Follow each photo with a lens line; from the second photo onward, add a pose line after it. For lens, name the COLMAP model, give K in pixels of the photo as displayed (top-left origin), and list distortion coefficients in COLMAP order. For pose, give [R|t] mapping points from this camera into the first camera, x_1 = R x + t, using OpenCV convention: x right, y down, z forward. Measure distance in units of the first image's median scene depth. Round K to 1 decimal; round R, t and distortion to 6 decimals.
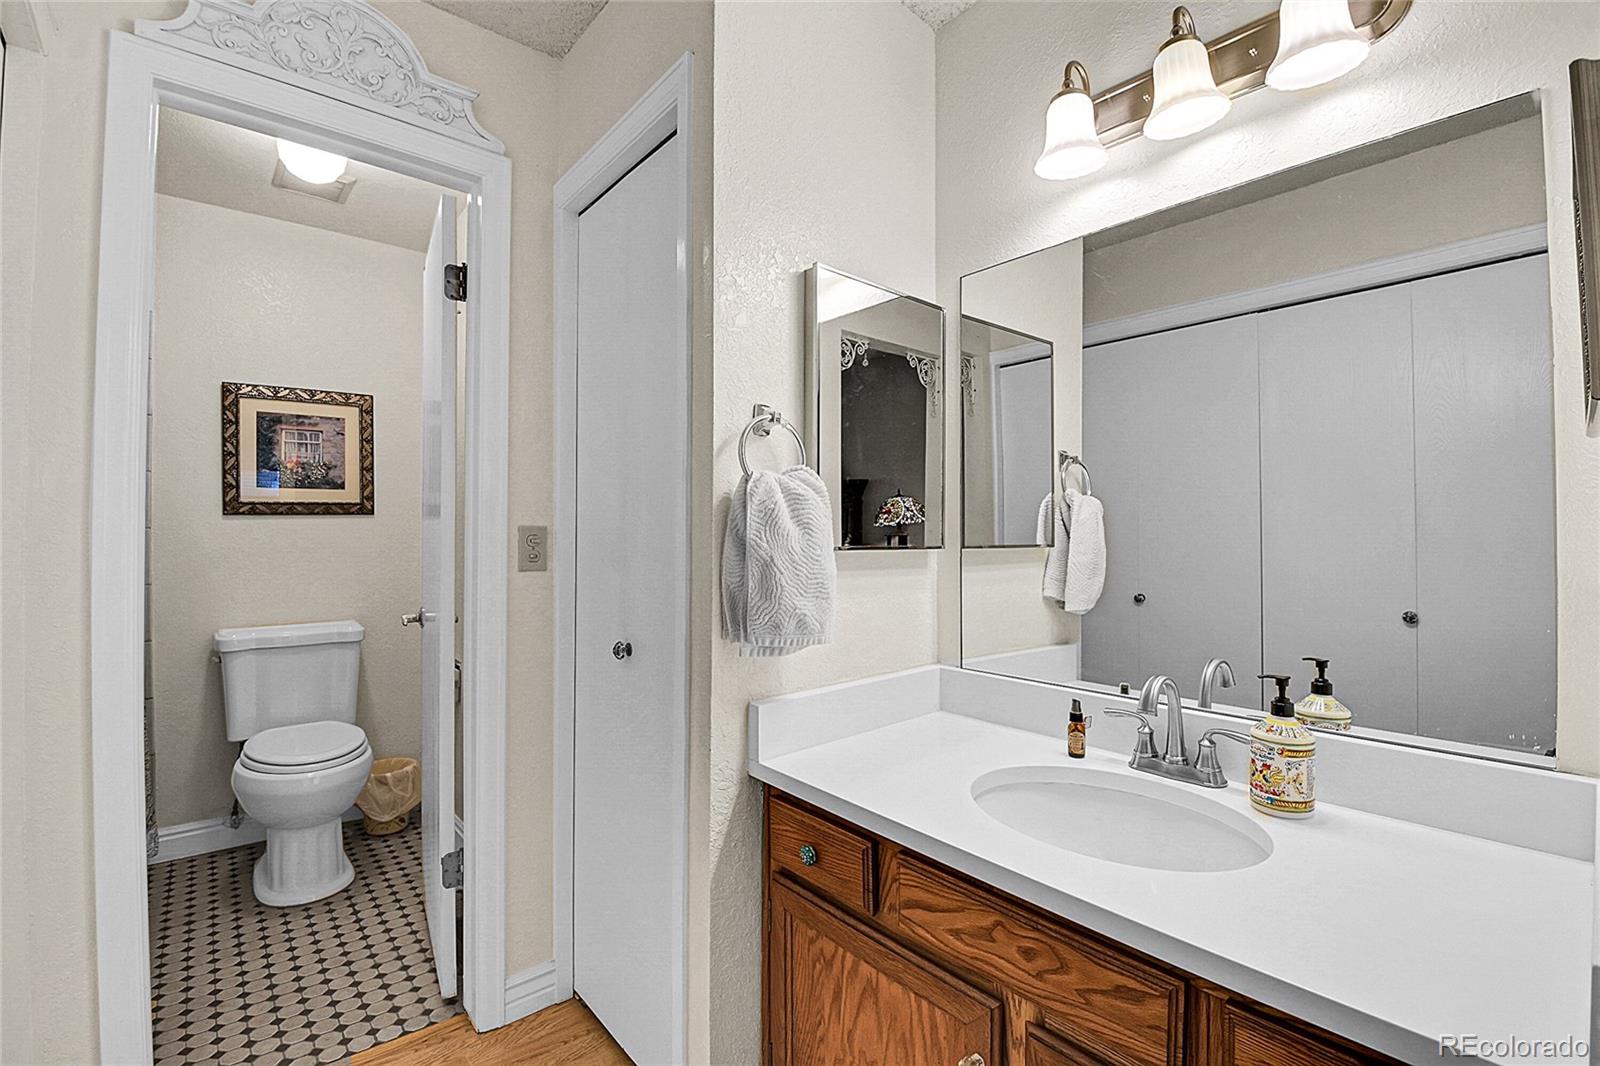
lens RADIAL K [[703.4, 0, 806.4], [0, 703.4, 525.7], [0, 0, 1]] dist [0.001151, -0.016041]
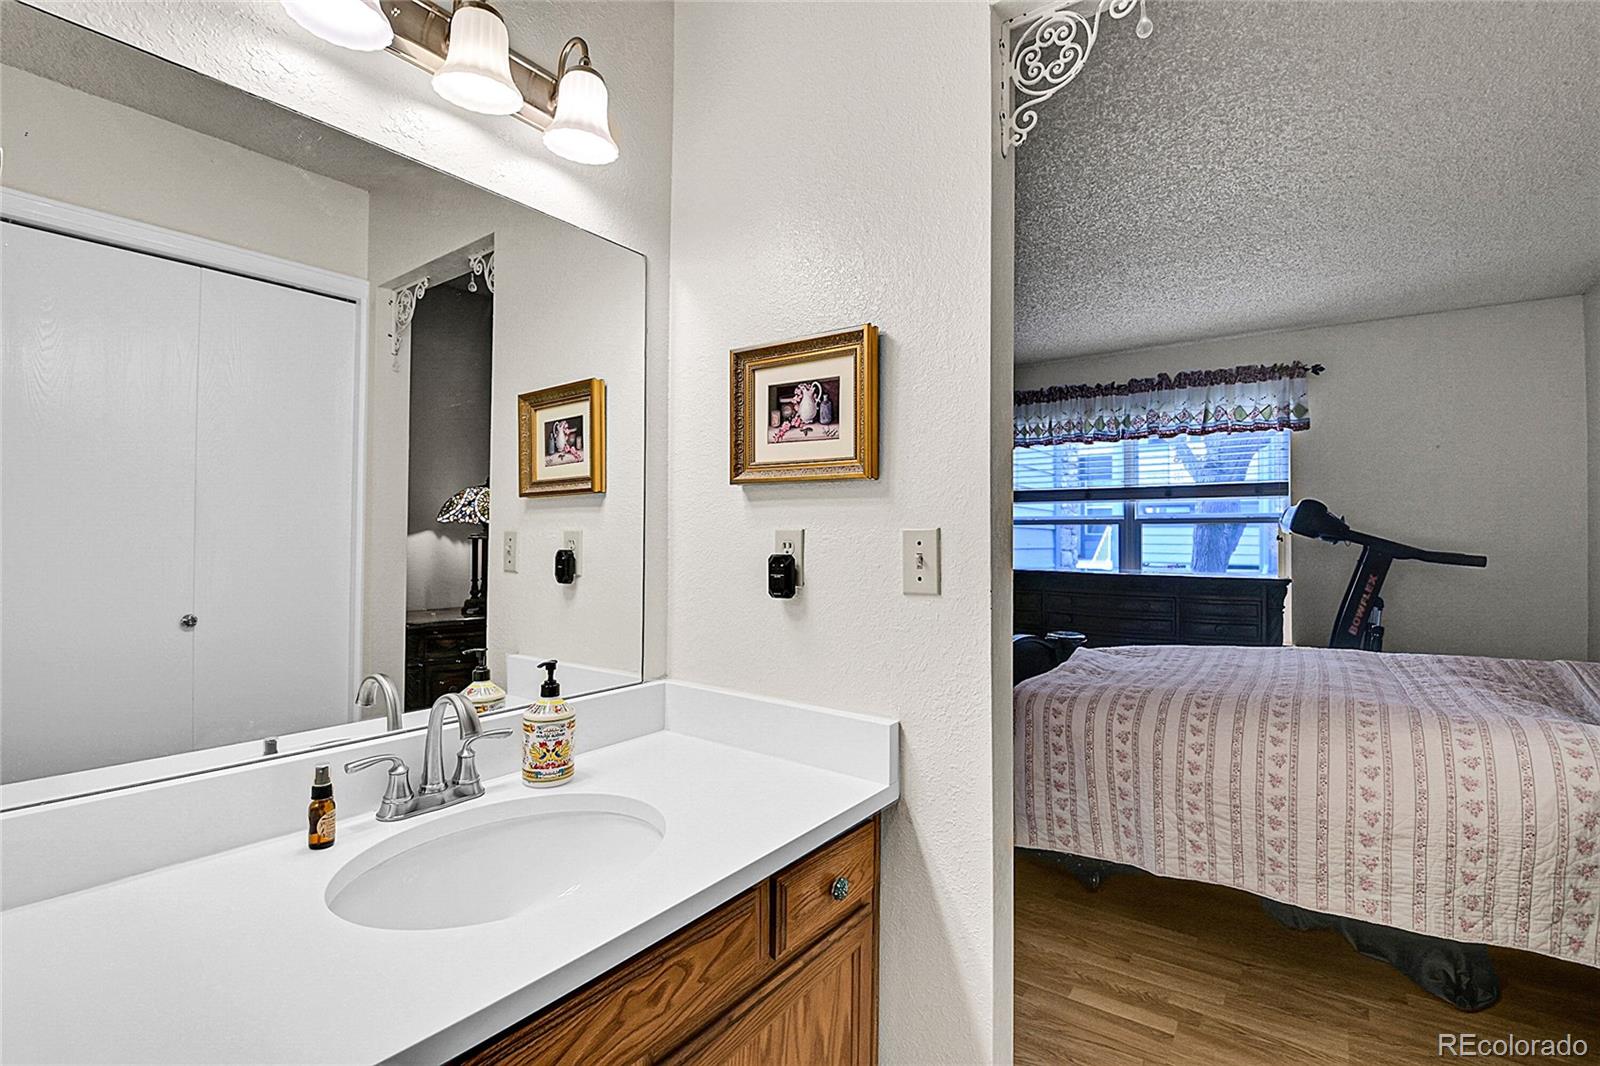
lens RADIAL K [[703.4, 0, 806.4], [0, 703.4, 525.7], [0, 0, 1]] dist [0.001151, -0.016041]
pose [[-0.210315, 0.010925, 0.977573, -0.517979], [-0.017005, 0.999745, -0.014831, 0.006177], [-0.977486, -0.019743, -0.210076, 0.839886]]
